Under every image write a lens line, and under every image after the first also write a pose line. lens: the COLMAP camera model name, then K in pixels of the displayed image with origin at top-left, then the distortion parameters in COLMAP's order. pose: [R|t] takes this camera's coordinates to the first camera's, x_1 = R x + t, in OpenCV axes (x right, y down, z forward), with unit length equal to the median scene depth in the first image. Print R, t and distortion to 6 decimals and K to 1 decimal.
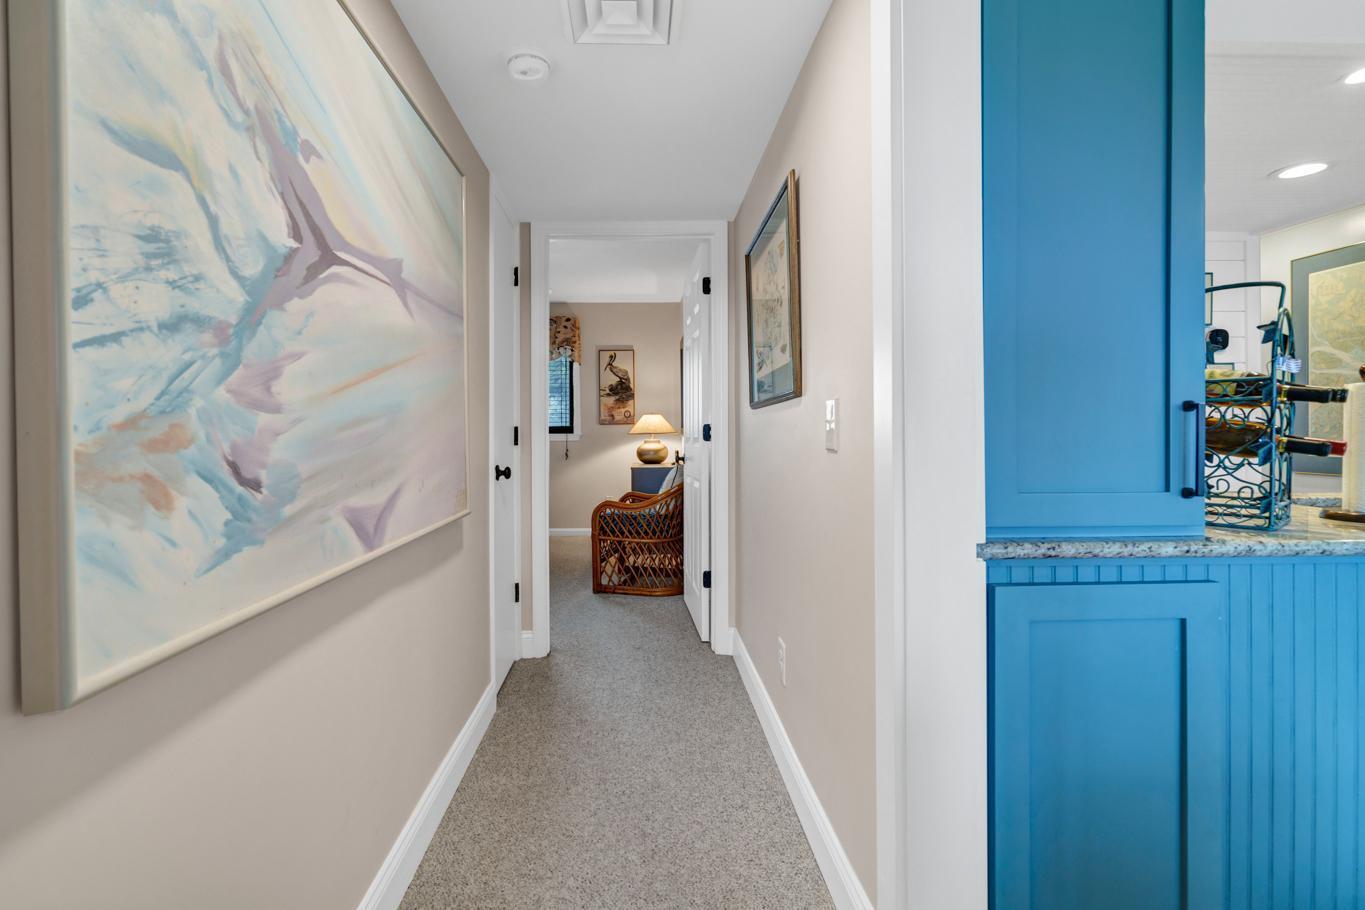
lens RADIAL K [[622.0, 0, 663.7], [0, 622.0, 430.6], [0, 0, 1]] dist [-0.000724, 0.000679]
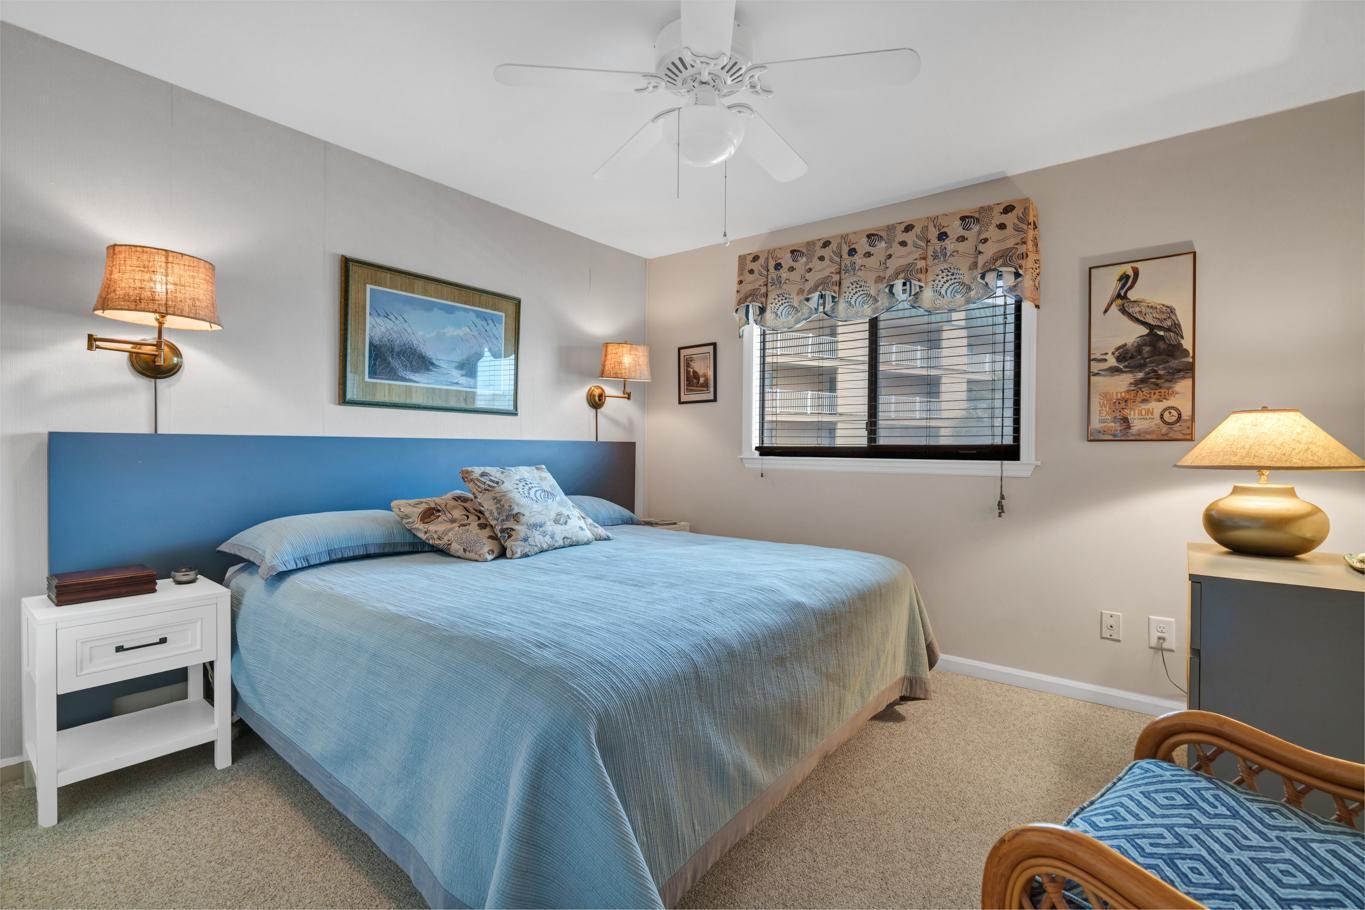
lens RADIAL K [[622.0, 0, 677.2], [0, 622.0, 448.2], [0, 0, 1]] dist [-0.000724, 0.000679]
pose [[0.746051, 0.013369, -0.665755, -0.029871], [-0.021108, 0.999771, -0.003578, 0.002356], [0.665554, 0.016722, 0.746162, 0.504776]]
